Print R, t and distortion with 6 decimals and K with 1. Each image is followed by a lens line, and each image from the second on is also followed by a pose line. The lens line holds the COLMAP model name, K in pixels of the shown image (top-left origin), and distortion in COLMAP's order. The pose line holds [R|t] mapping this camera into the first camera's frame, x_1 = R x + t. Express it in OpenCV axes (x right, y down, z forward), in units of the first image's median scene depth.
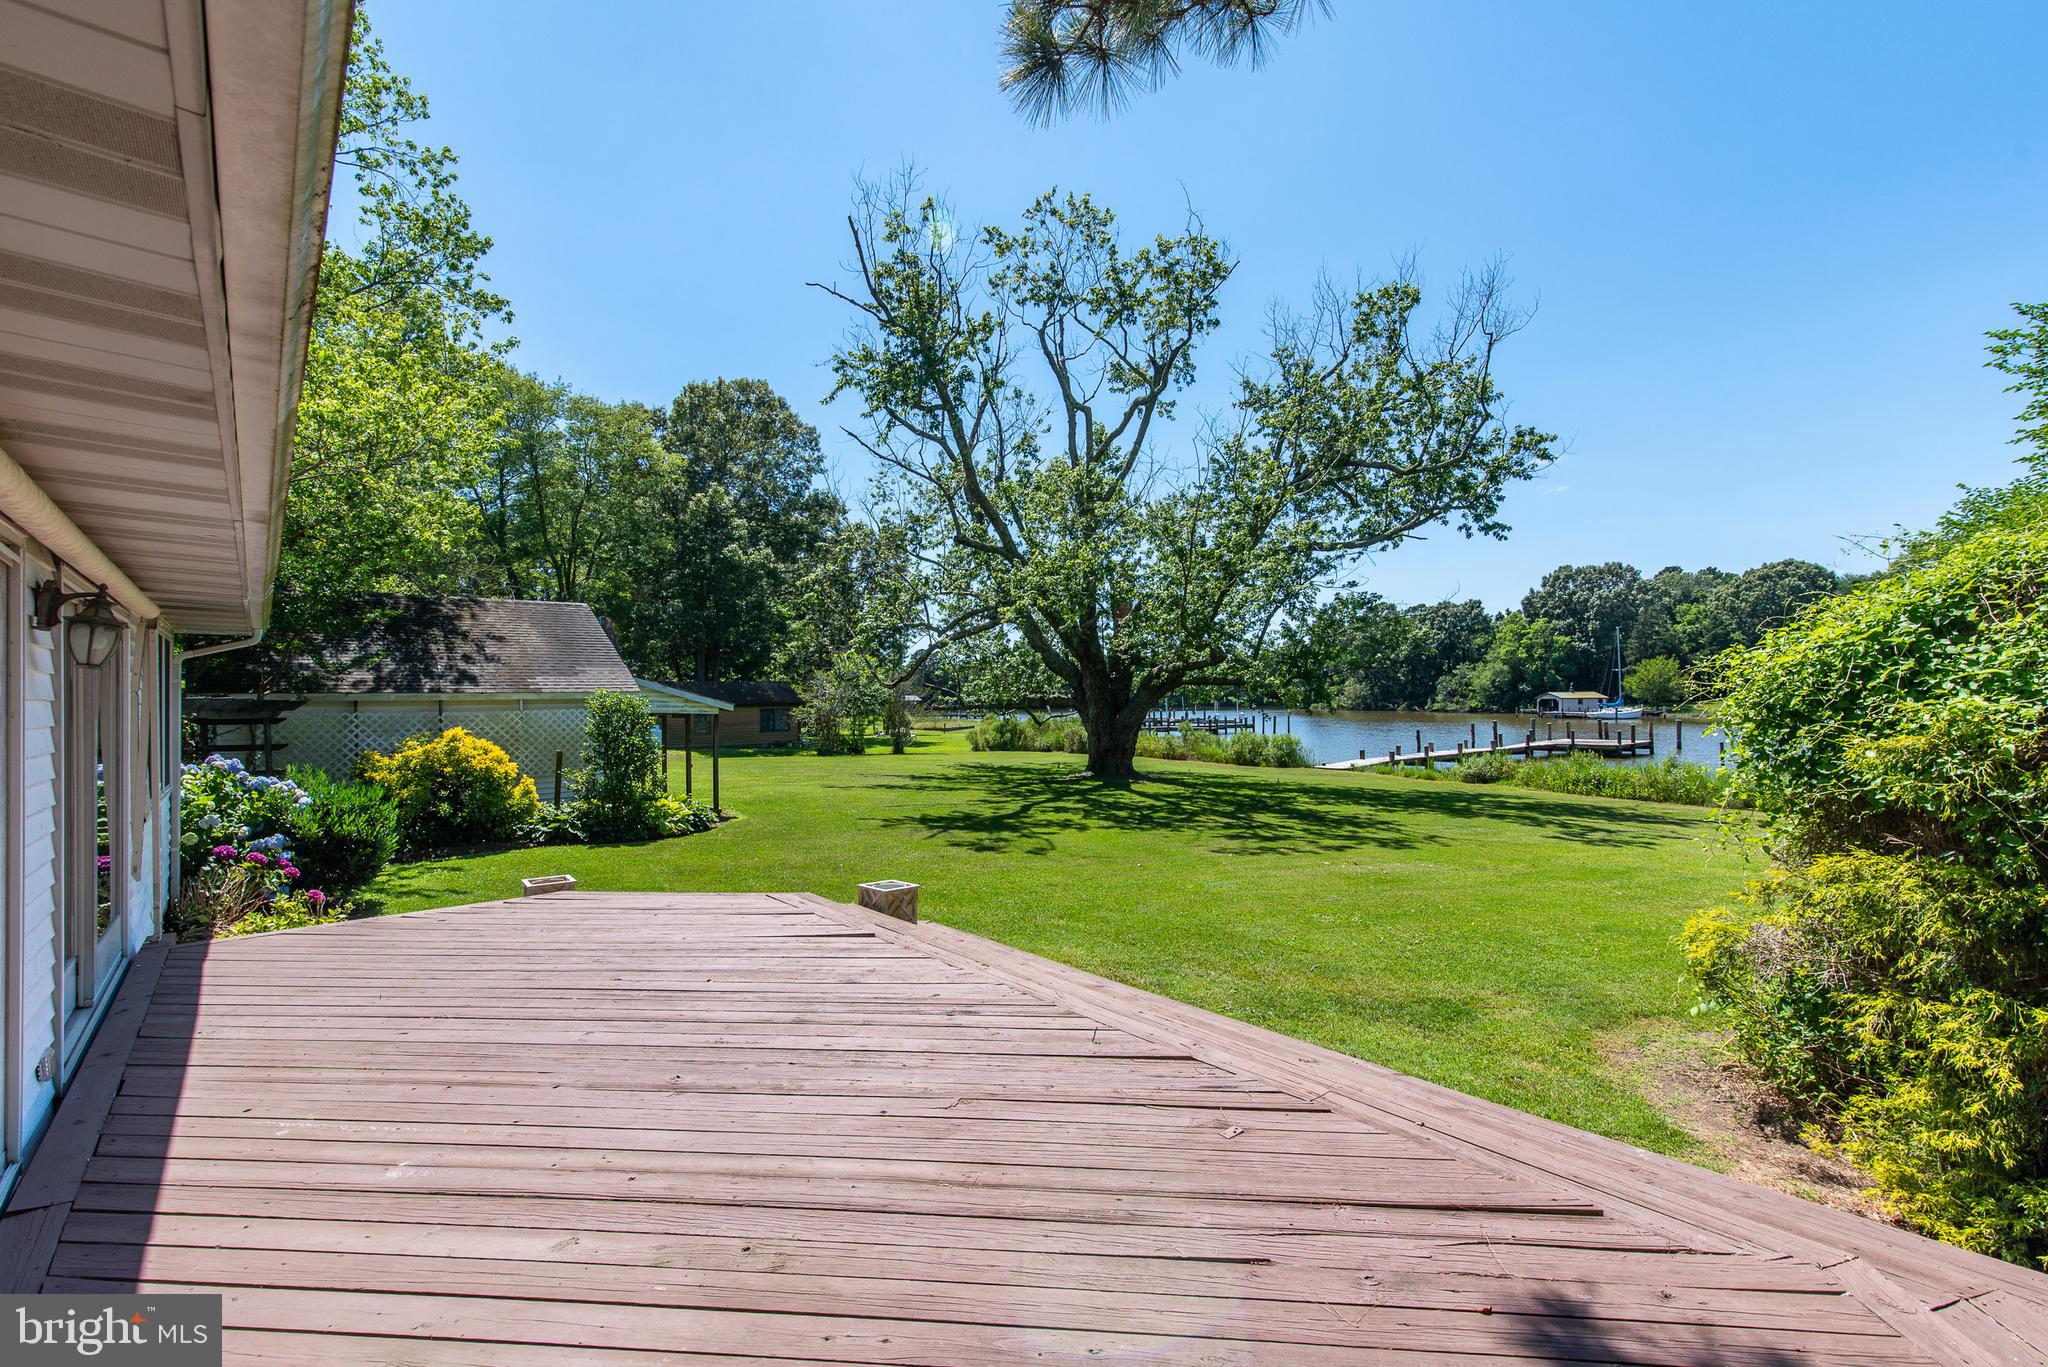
lens RADIAL K [[904.0, 0, 1024.4], [0, 904.0, 691.1], [0, 0, 1]] dist [0.015233, -0.000399]
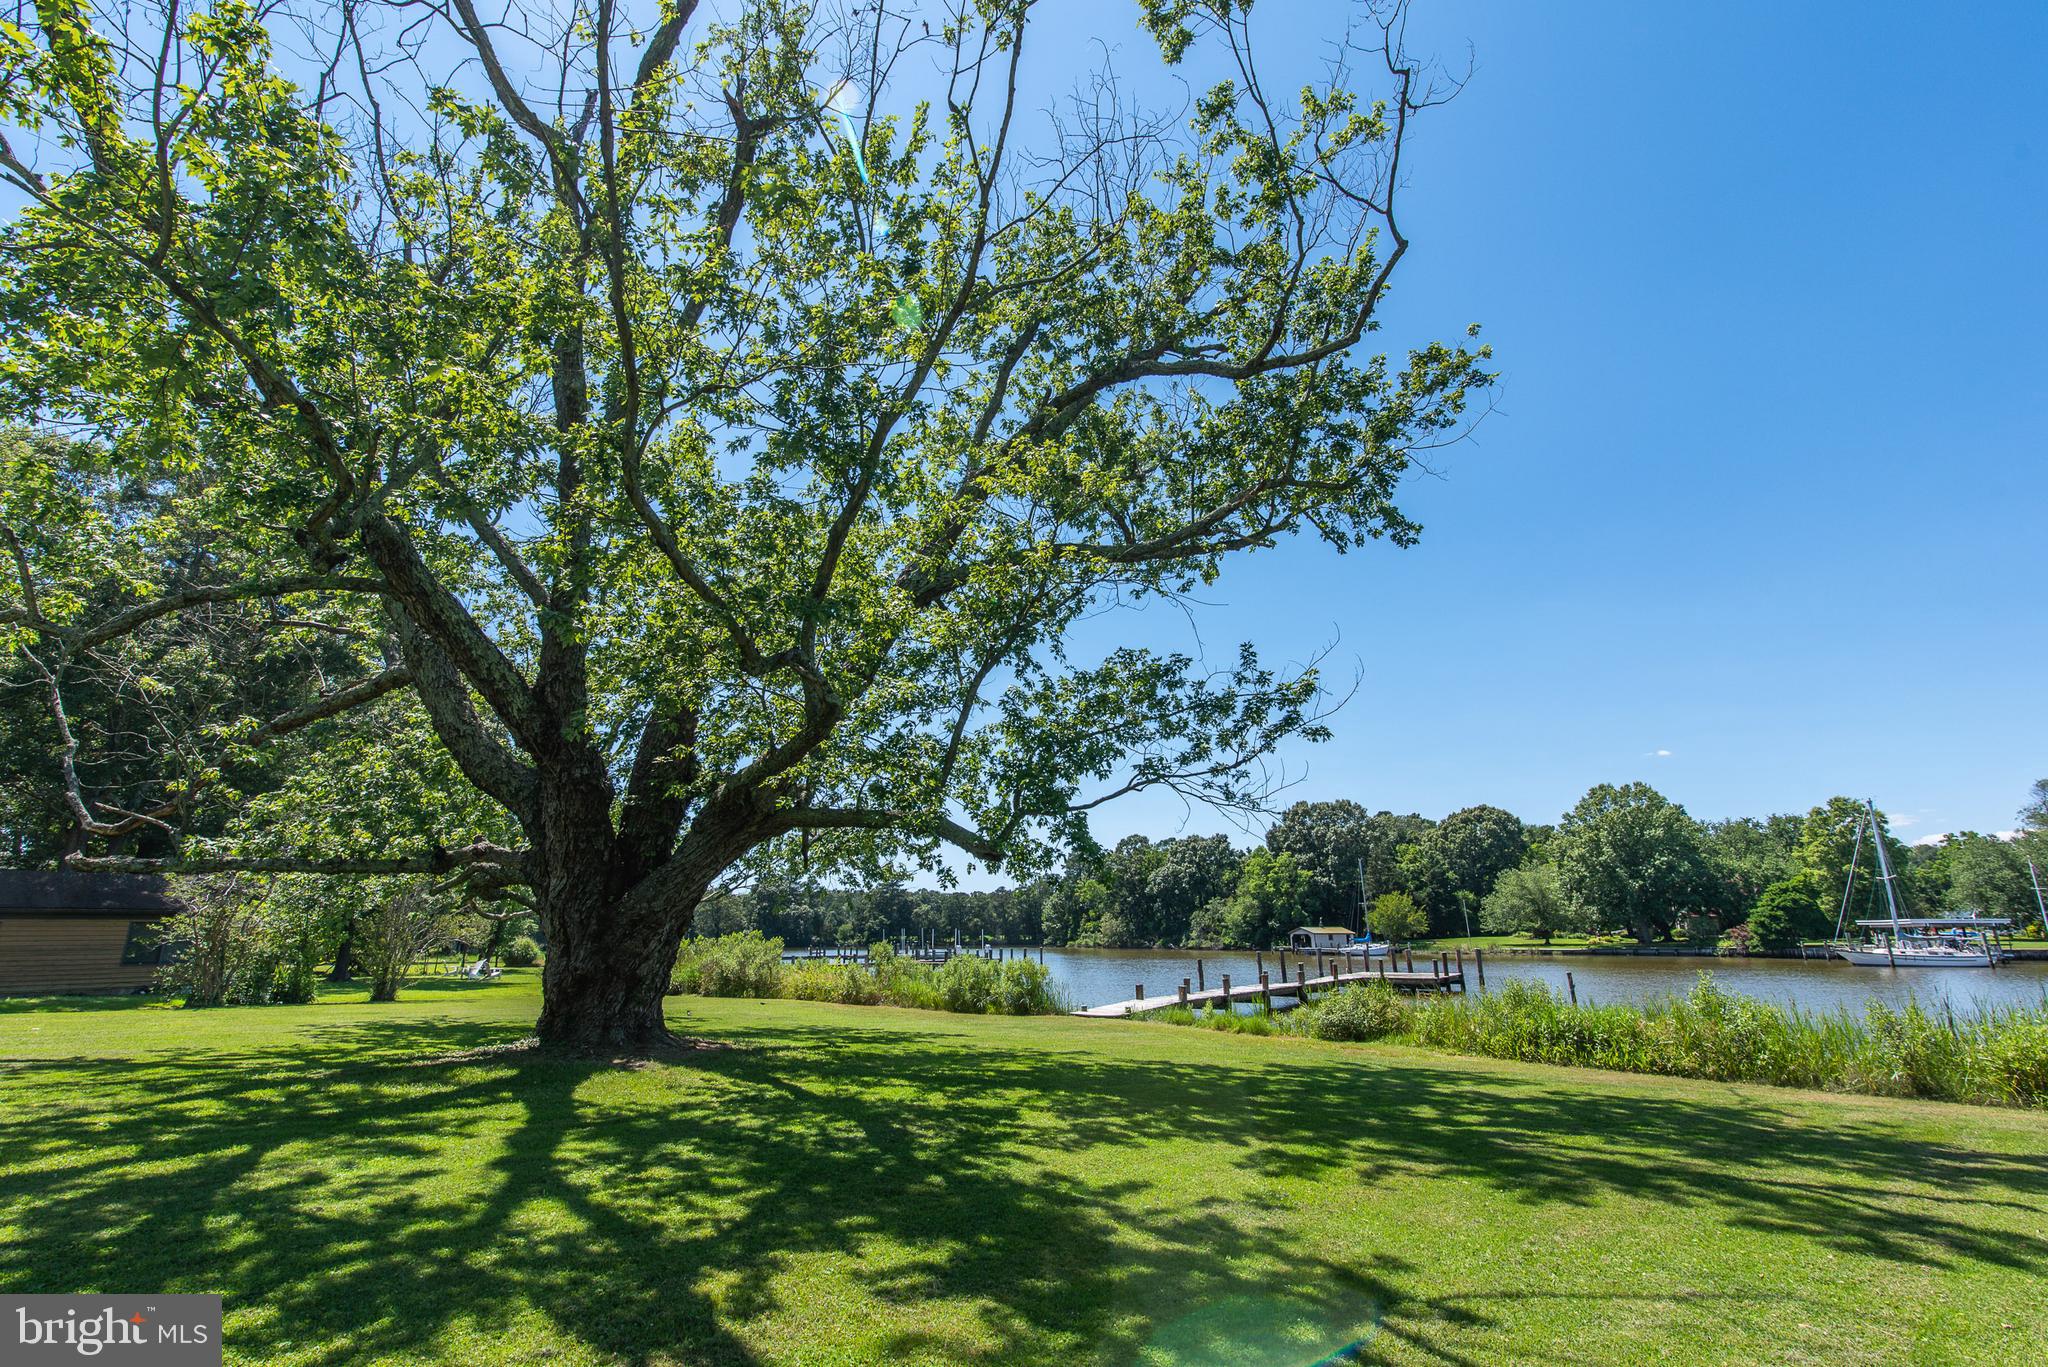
lens RADIAL K [[904.0, 0, 1024.4], [0, 904.0, 691.1], [0, 0, 1]] dist [0.015233, -0.000399]
pose [[0.966263, 0.073572, 0.246824, 0.032036], [-0.007766, 0.966220, -0.257602, 0.008061], [-0.257439, 0.246995, 0.934194, 0.098543]]
